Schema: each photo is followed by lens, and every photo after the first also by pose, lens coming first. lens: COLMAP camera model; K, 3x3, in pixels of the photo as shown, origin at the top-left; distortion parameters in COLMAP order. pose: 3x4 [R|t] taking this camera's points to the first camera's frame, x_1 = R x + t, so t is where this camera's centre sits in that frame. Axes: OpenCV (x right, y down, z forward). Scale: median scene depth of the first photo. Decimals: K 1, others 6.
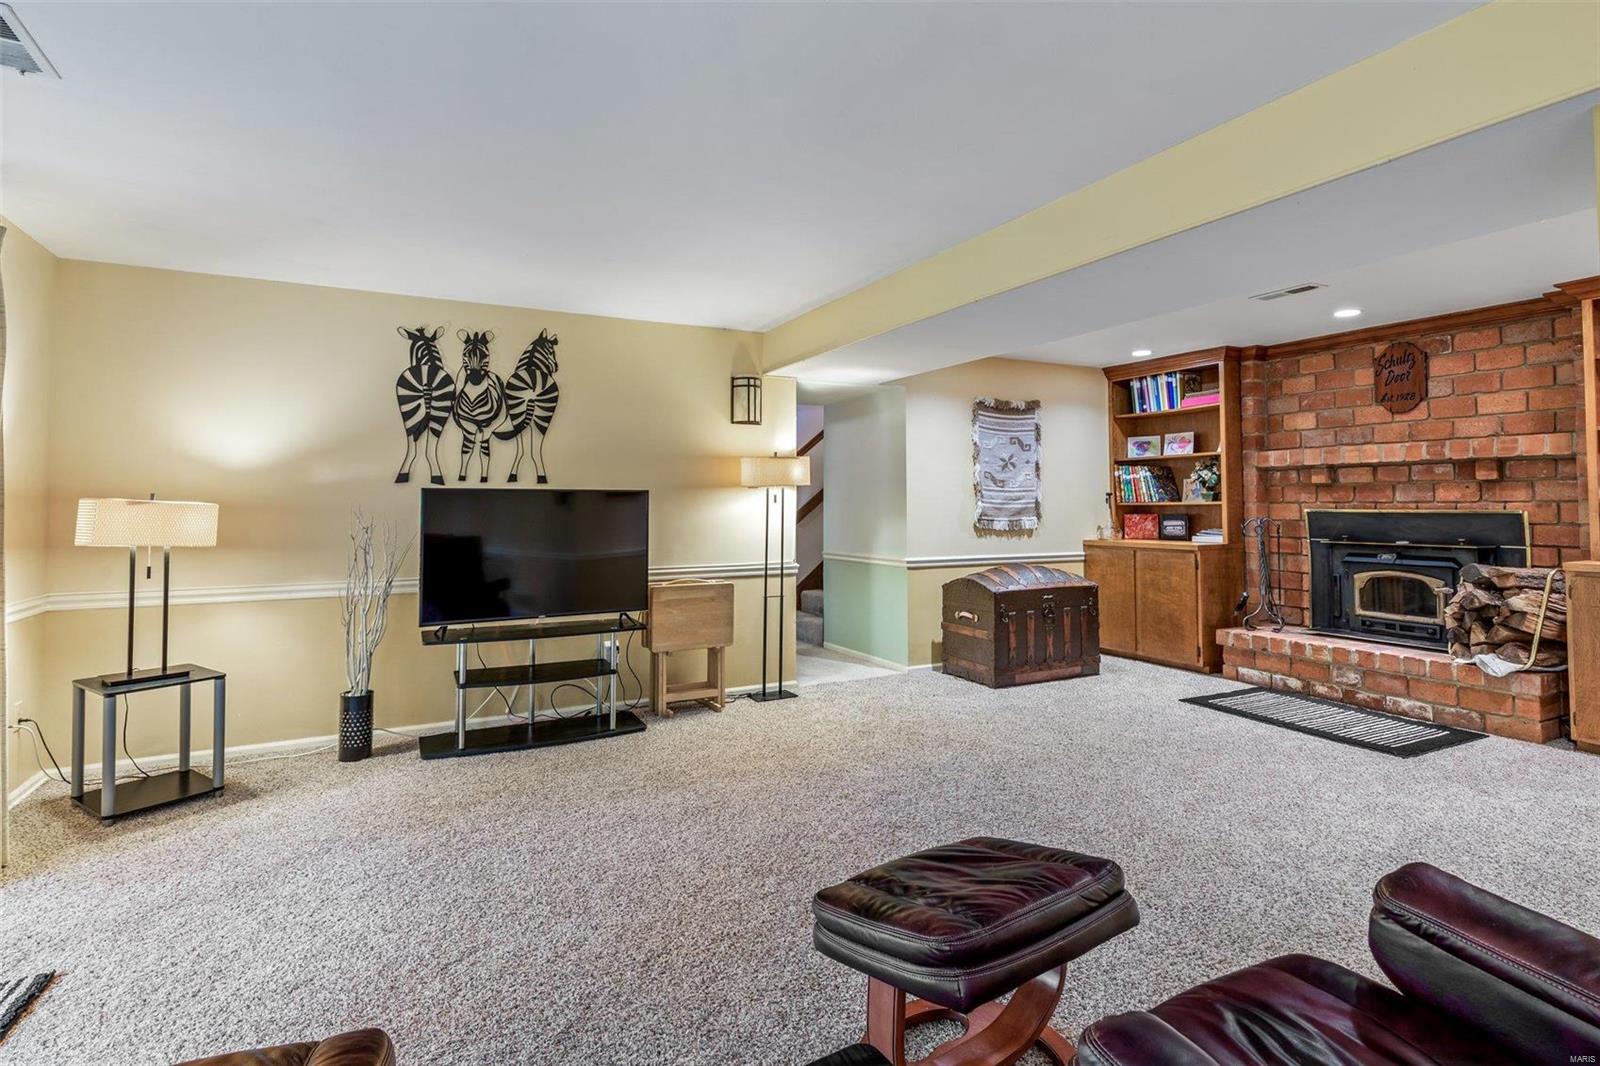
lens RADIAL K [[779.0, 0, 798.8], [0, 779.0, 520.1], [0, 0, 1]] dist [-0.005253, -0.000595]
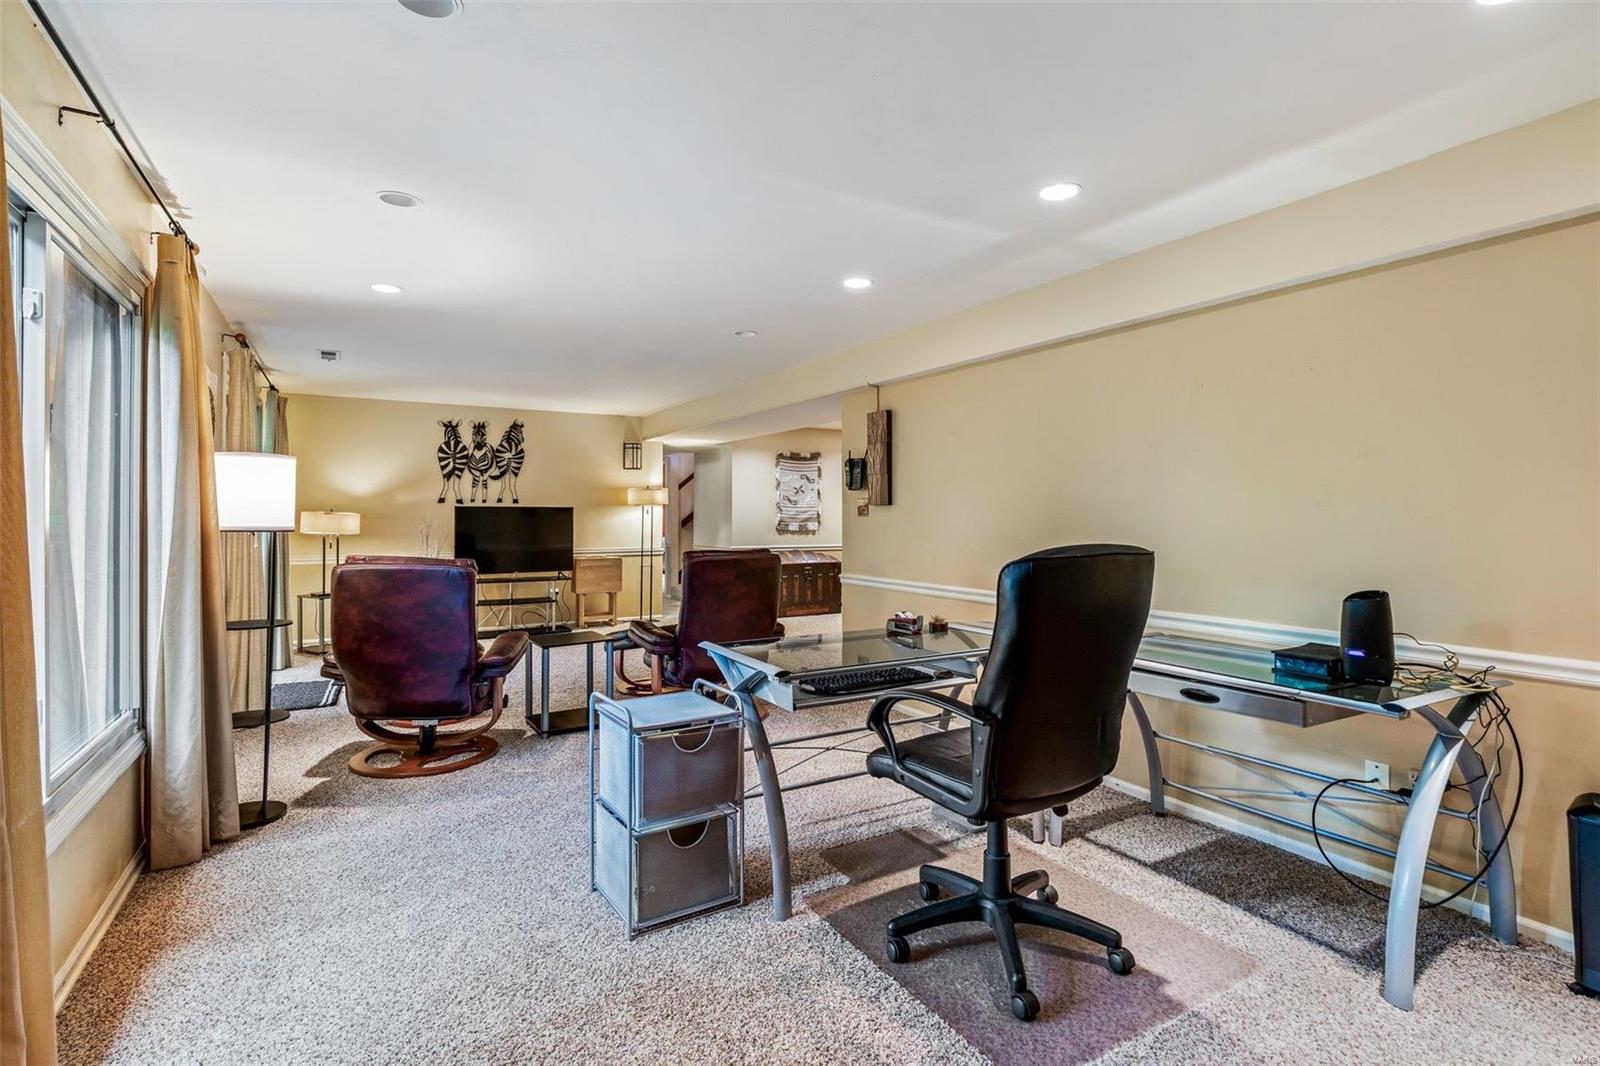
lens RADIAL K [[745.9, 0, 802.2], [0, 745.9, 531.9], [0, 0, 1]] dist [-0.000306, -0.000243]
pose [[0.996866, 0.000079, 0.079113, 0.210544], [-0.000128, 1.000000, 0.000612, 0.019848], [-0.079113, -0.000620, 0.996865, -0.824064]]
